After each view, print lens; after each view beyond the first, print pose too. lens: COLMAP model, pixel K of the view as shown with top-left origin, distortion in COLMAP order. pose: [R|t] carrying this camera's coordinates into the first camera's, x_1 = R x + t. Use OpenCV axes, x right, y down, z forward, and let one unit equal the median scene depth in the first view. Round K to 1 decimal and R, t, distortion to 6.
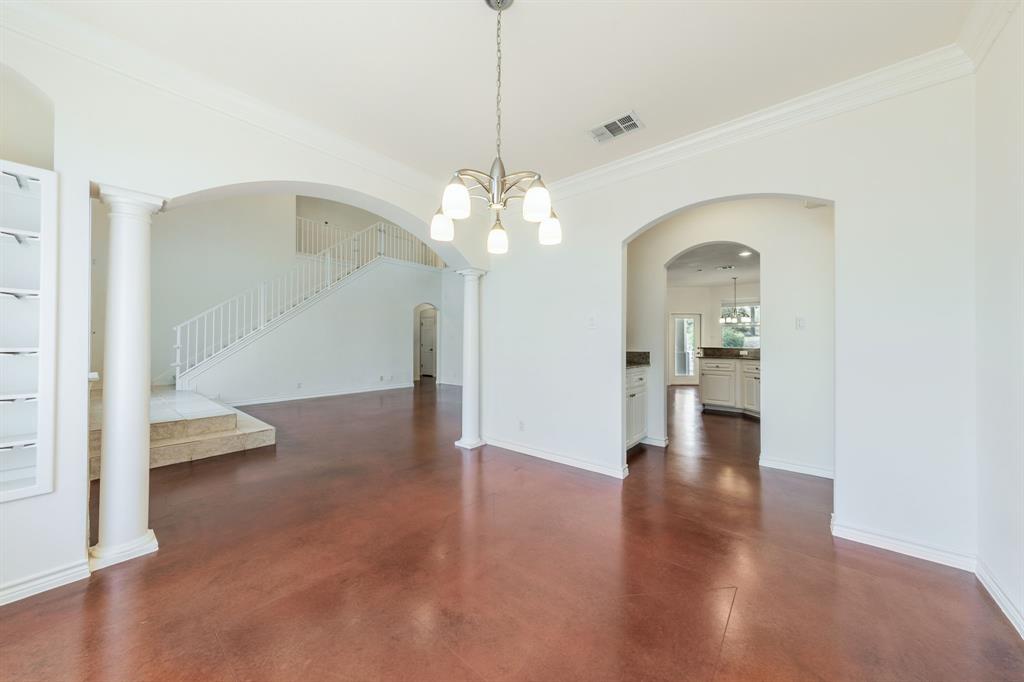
lens RADIAL K [[353.0, 0, 505.9], [0, 353.0, 341.3], [0, 0, 1]] dist [-0.000112, -0.000067]
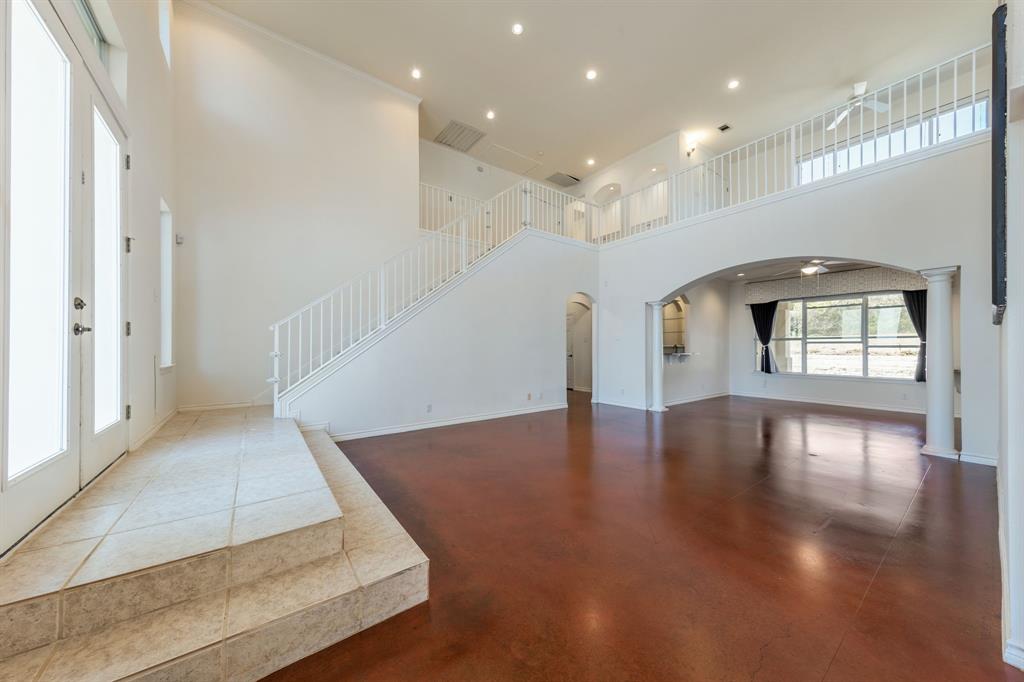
lens RADIAL K [[353.0, 0, 516.4], [0, 353.0, 344.6], [0, 0, 1]] dist [-0.000112, -0.000067]
pose [[0.974894, -0.007730, -0.222535, -0.273665], [0.007216, 0.999969, -0.003121, 0.001674], [0.222552, 0.001437, 0.974920, 0.372164]]
